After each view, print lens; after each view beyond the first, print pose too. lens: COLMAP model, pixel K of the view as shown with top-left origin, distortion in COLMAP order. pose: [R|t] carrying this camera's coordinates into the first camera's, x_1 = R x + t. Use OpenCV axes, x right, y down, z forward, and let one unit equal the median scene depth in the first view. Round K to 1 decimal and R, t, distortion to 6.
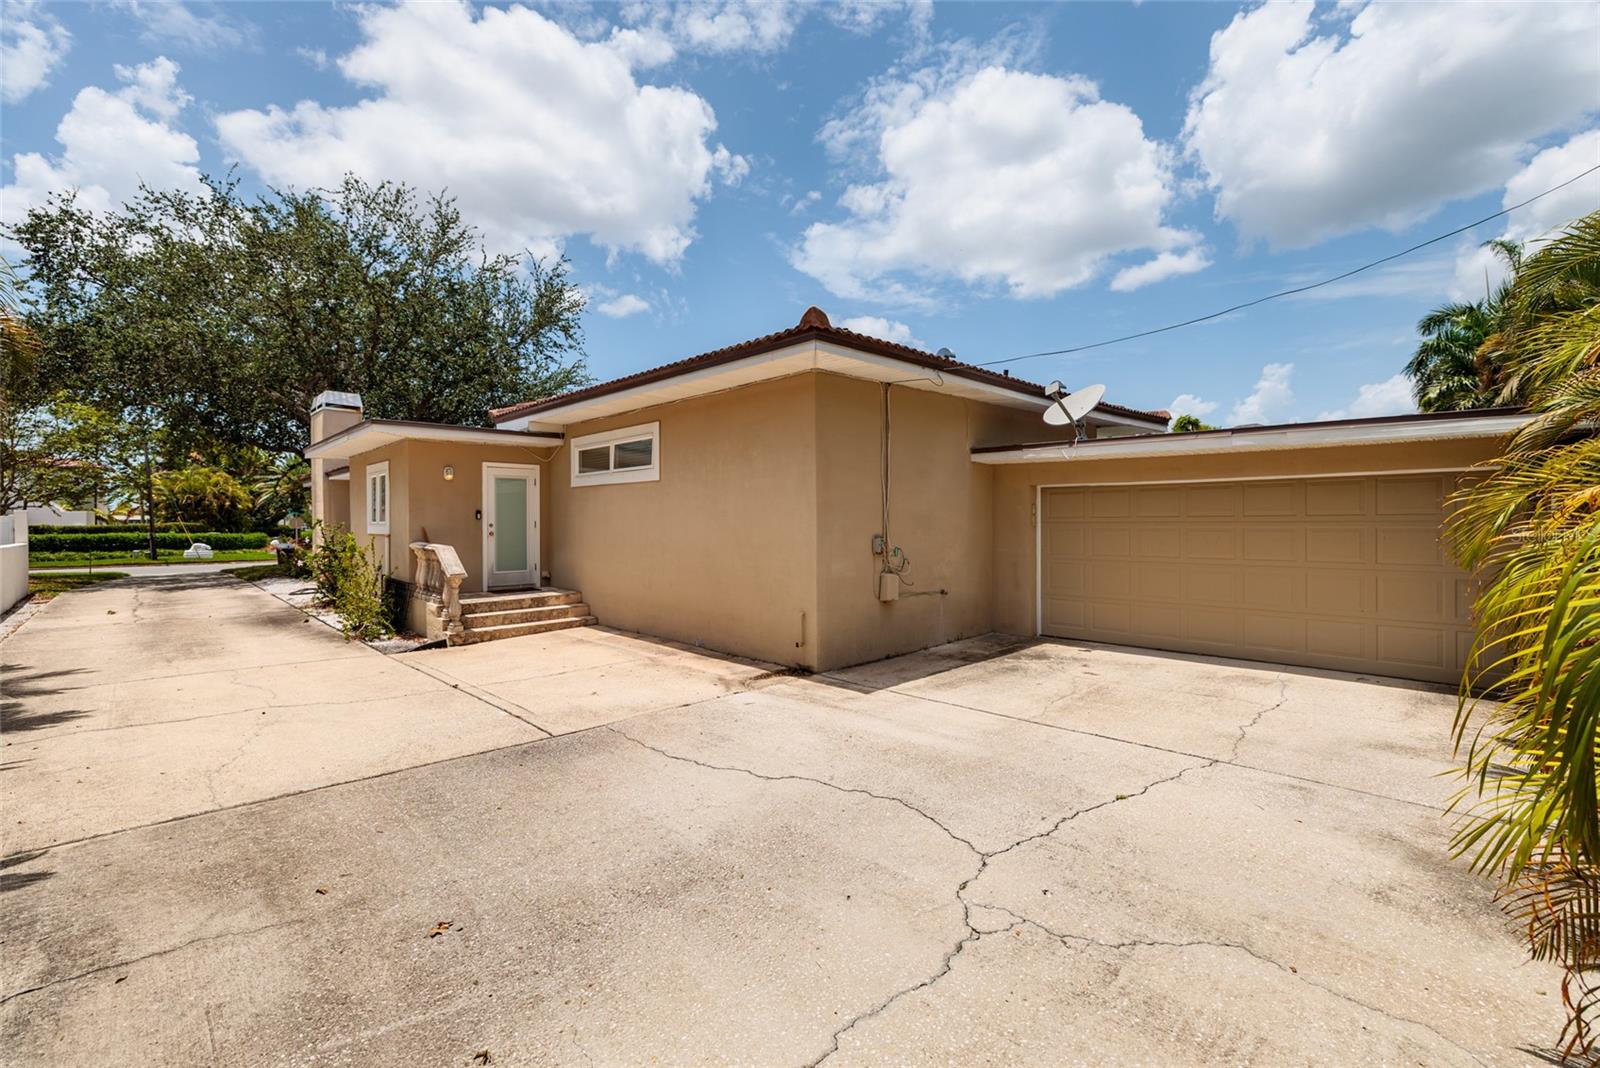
lens RADIAL K [[677.0, 0, 809.6], [0, 677.0, 524.8], [0, 0, 1]] dist [0.003282, 0.002334]
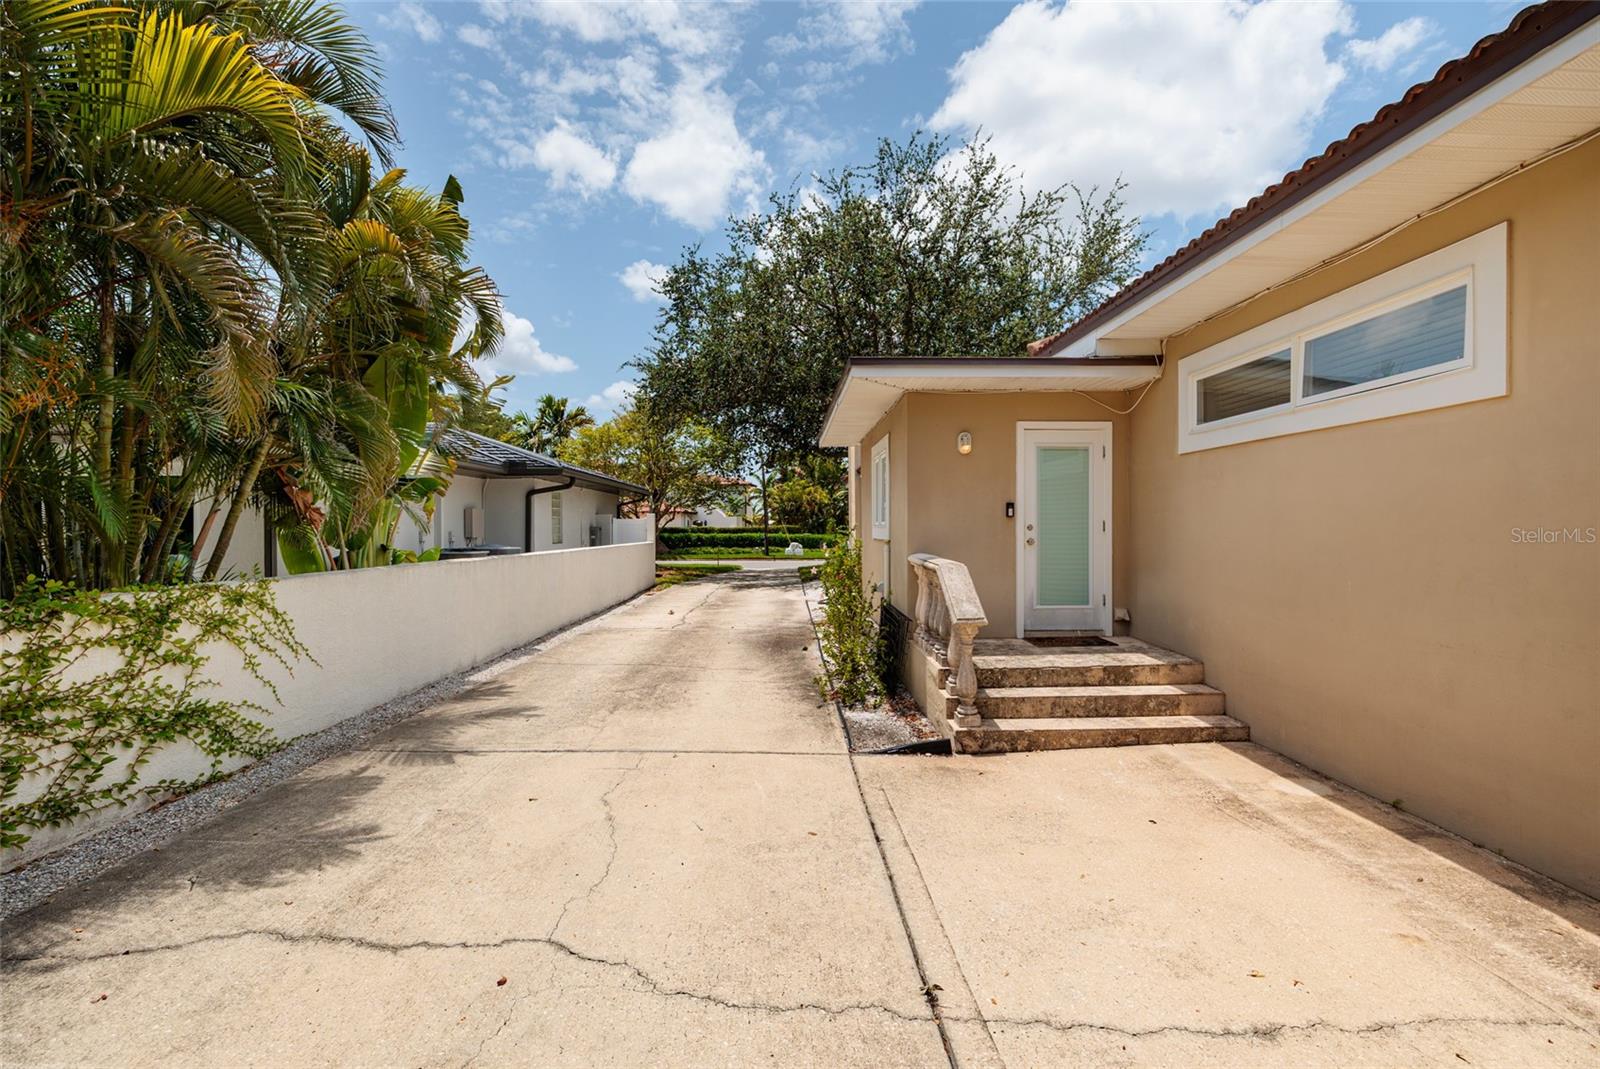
lens RADIAL K [[677.0, 0, 806.8], [0, 677.0, 524.4], [0, 0, 1]] dist [0.003282, 0.002334]
pose [[0.728391, 0.001756, -0.685159, -0.189687], [-0.006601, 0.999968, -0.004456, 0.002102], [0.685130, 0.007768, 0.728380, 0.399306]]
